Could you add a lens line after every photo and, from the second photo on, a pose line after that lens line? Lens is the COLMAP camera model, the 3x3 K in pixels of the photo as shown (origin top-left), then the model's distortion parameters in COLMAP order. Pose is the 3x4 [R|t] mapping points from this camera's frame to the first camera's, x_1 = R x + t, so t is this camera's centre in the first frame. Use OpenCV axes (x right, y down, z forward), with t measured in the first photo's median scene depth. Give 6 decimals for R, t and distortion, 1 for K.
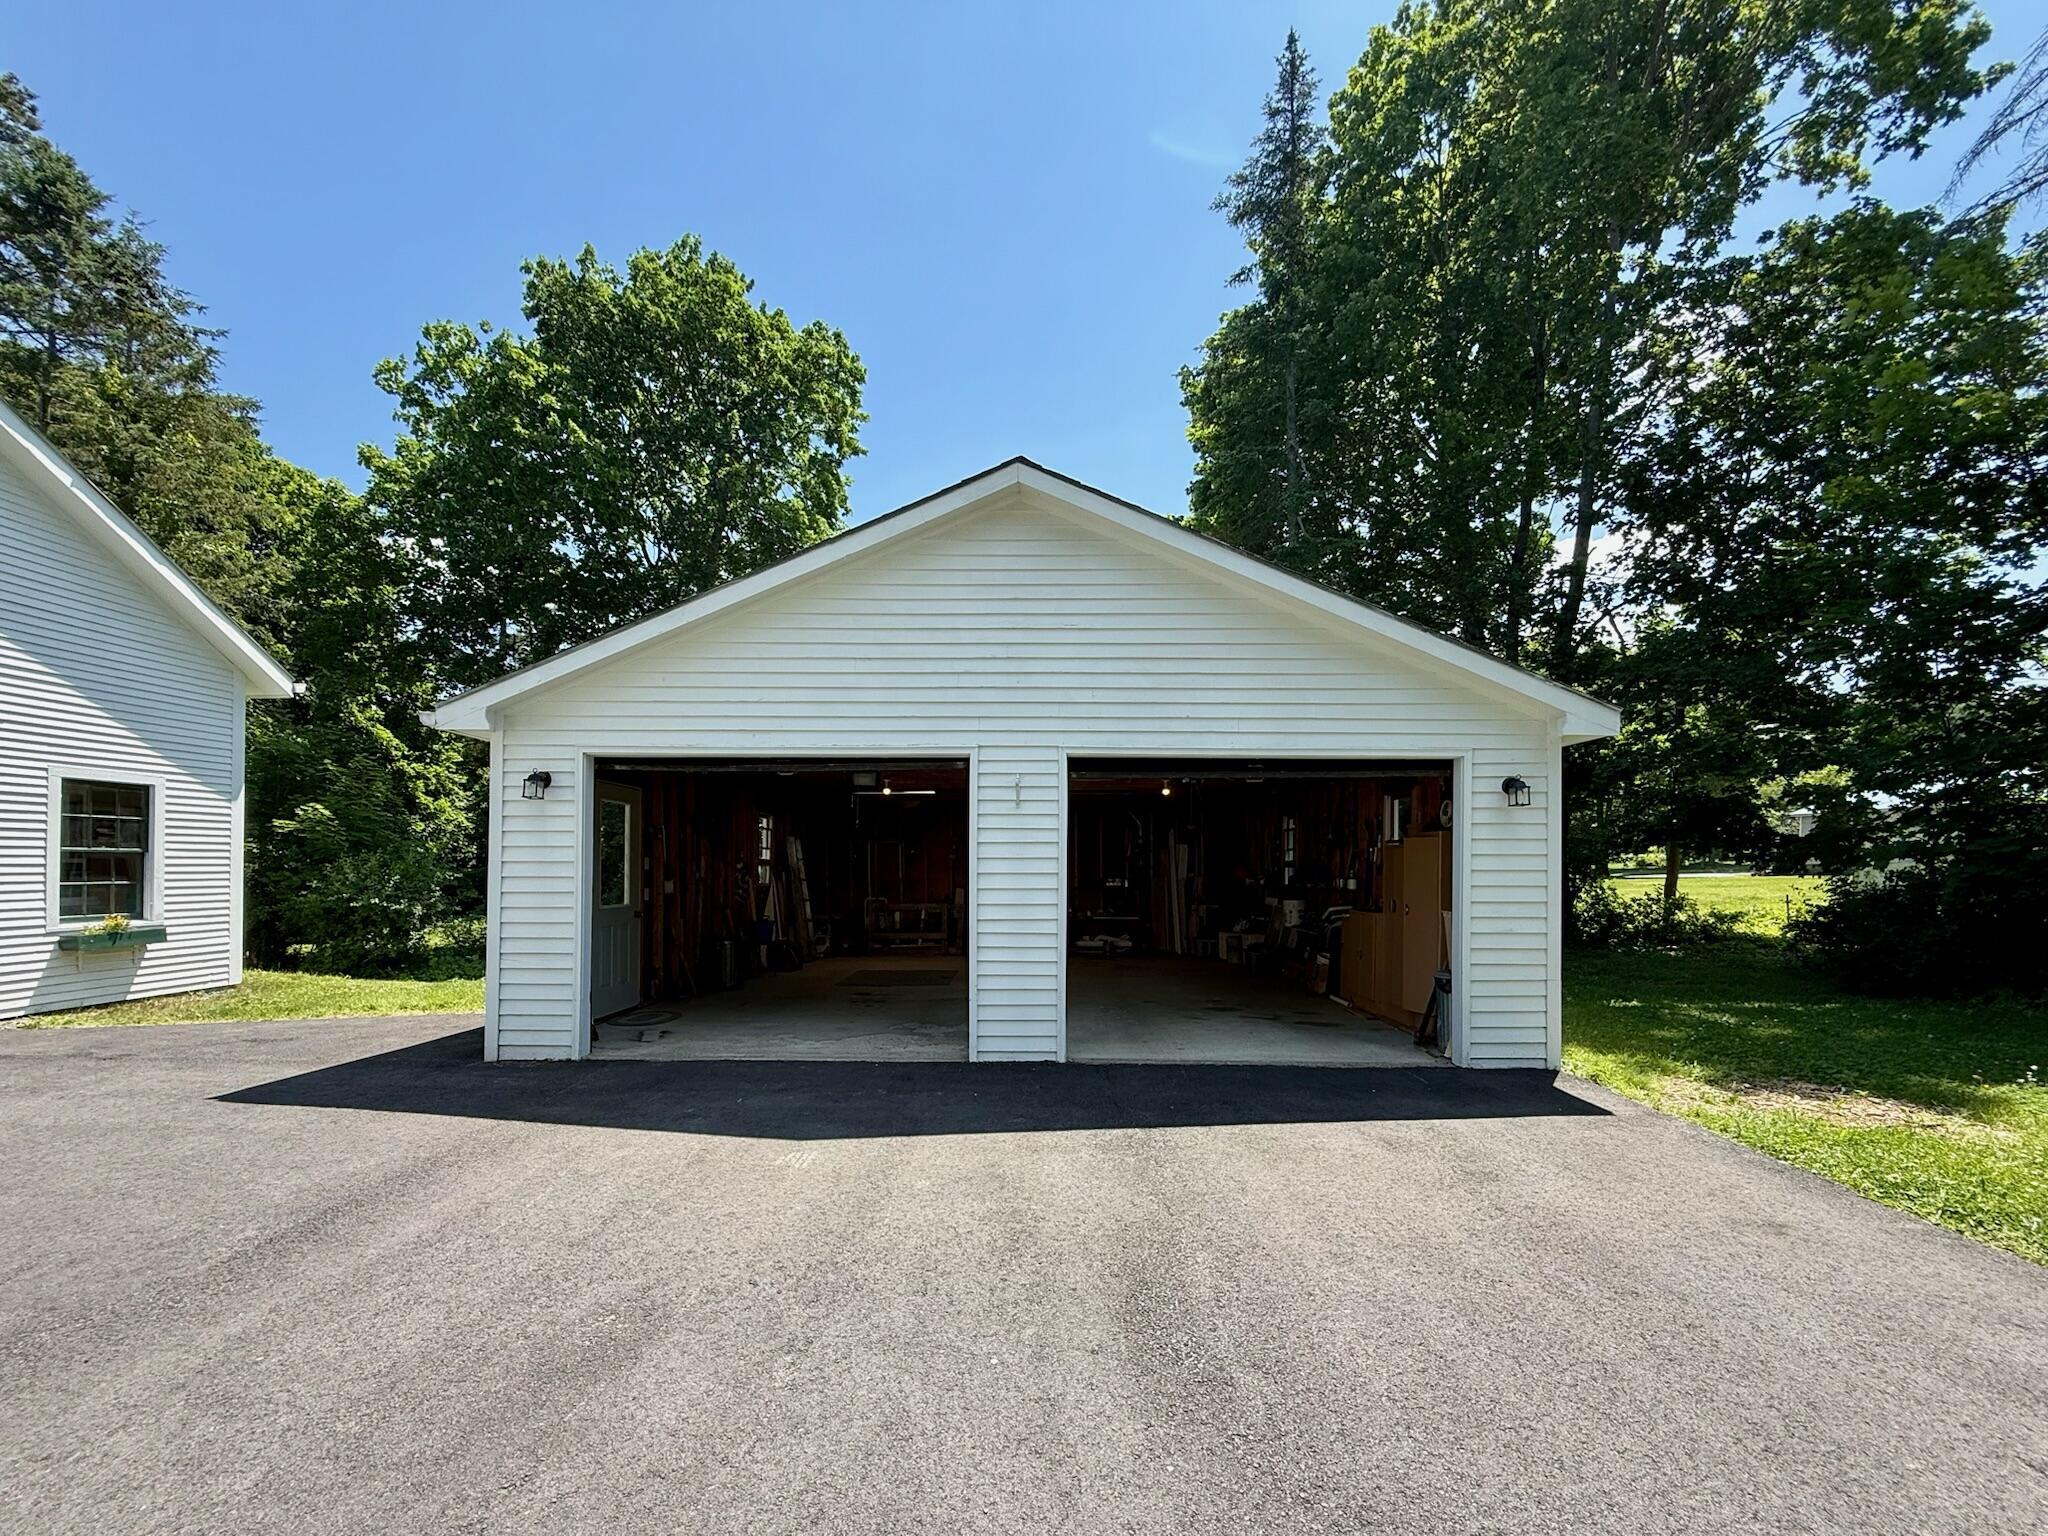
lens RADIAL K [[830.3, 0, 1025.4], [0, 830.3, 855.0], [0, 0, 1]] dist [-0.002192, -0.000033]
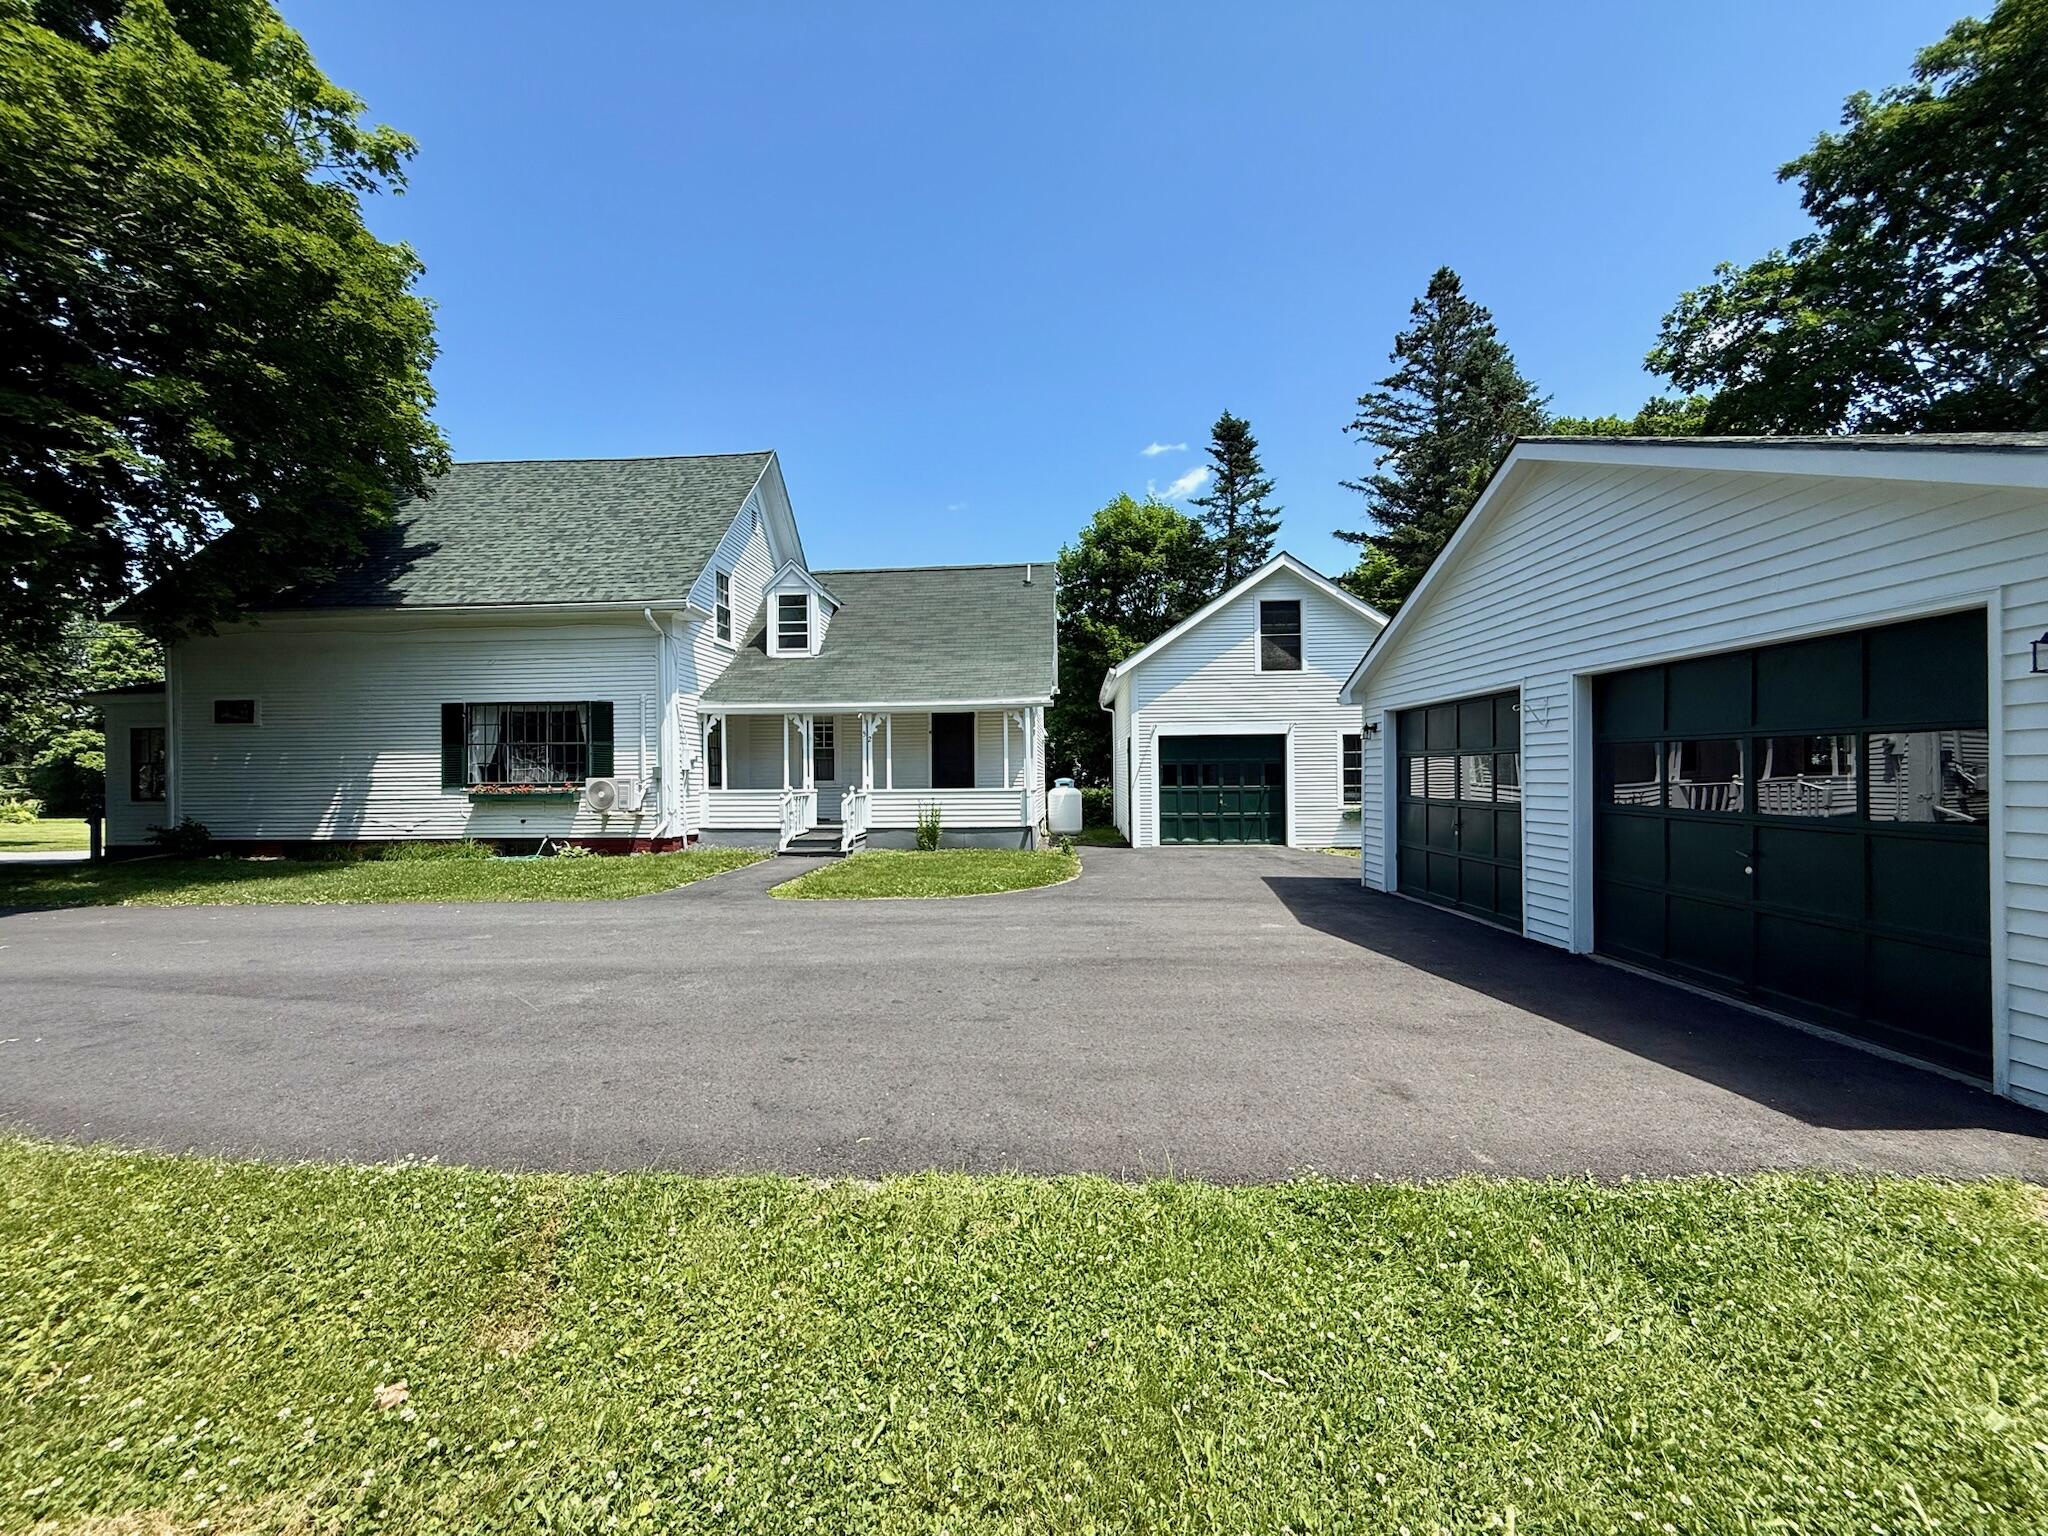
lens RADIAL K [[830.3, 0, 1005.3], [0, 830.3, 773.1], [0, 0, 1]] dist [-0.002192, -0.000033]
pose [[-0.020883, -0.005981, -0.999764, 0.849079], [0.018076, 0.999816, -0.006359, 0.000182], [0.999618, -0.018205, -0.020771, 0.198852]]
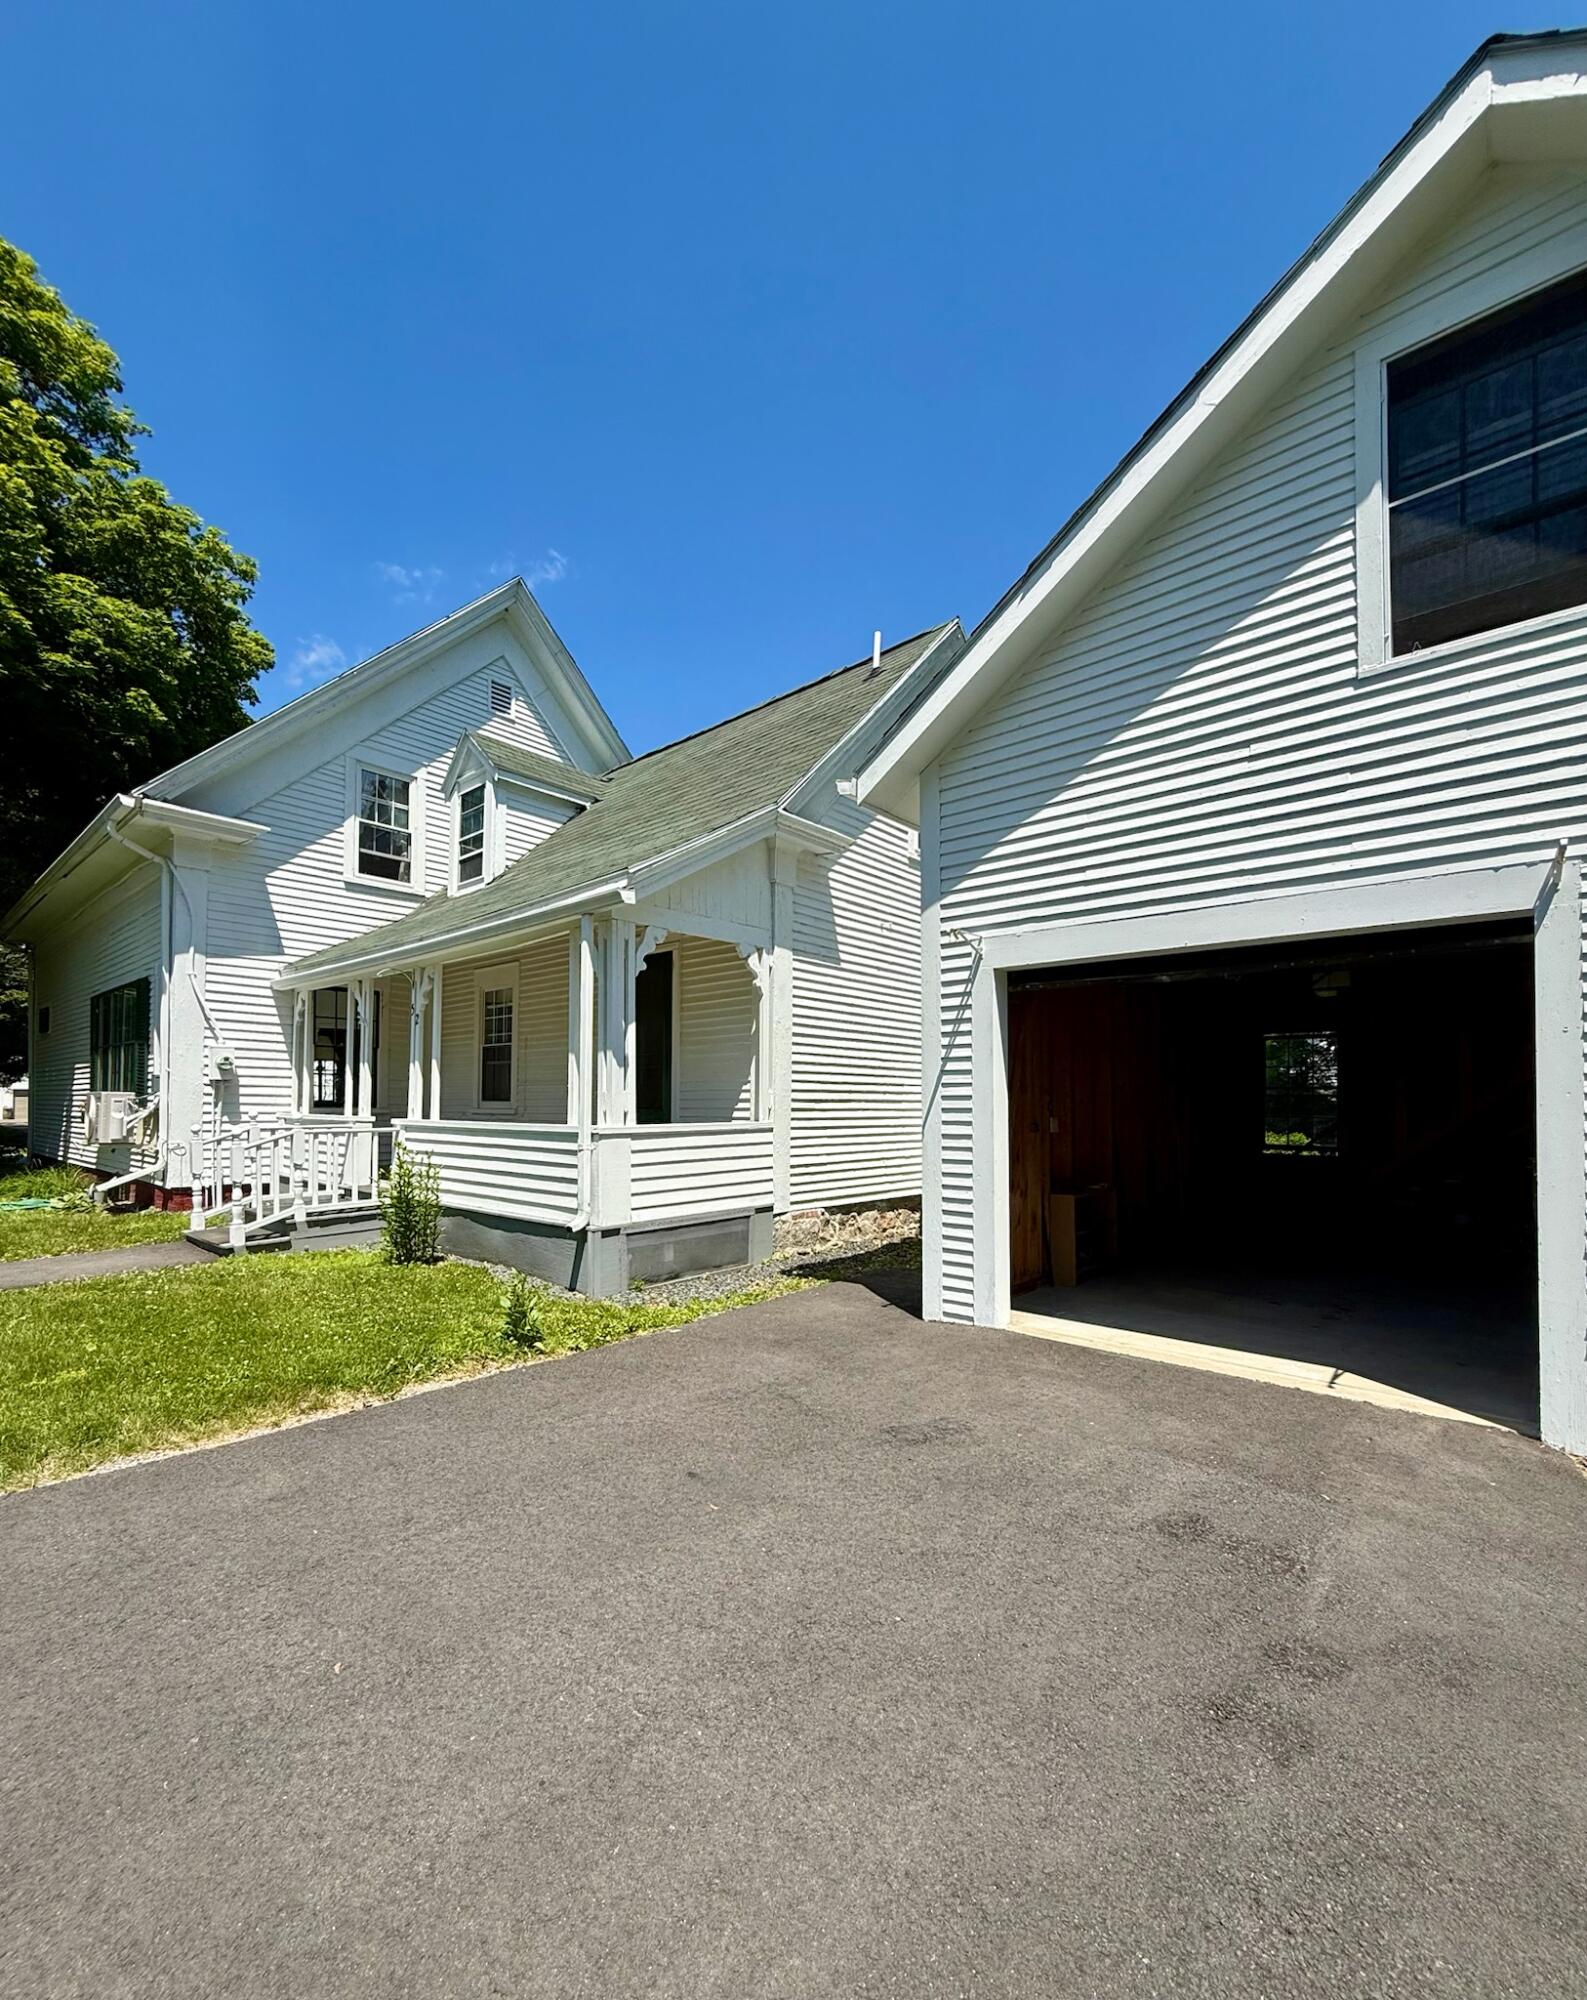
lens RADIAL K [[862.5, 0, 770.2], [0, 862.5, 1084.7], [0, 0, 1]] dist [-0.004266, 0.000460]
pose [[-0.634688, -0.022138, -0.772452, -0.533931], [-0.000470, 0.999600, -0.028262, 0.007485], [0.772769, -0.017574, -0.634444, 0.795473]]
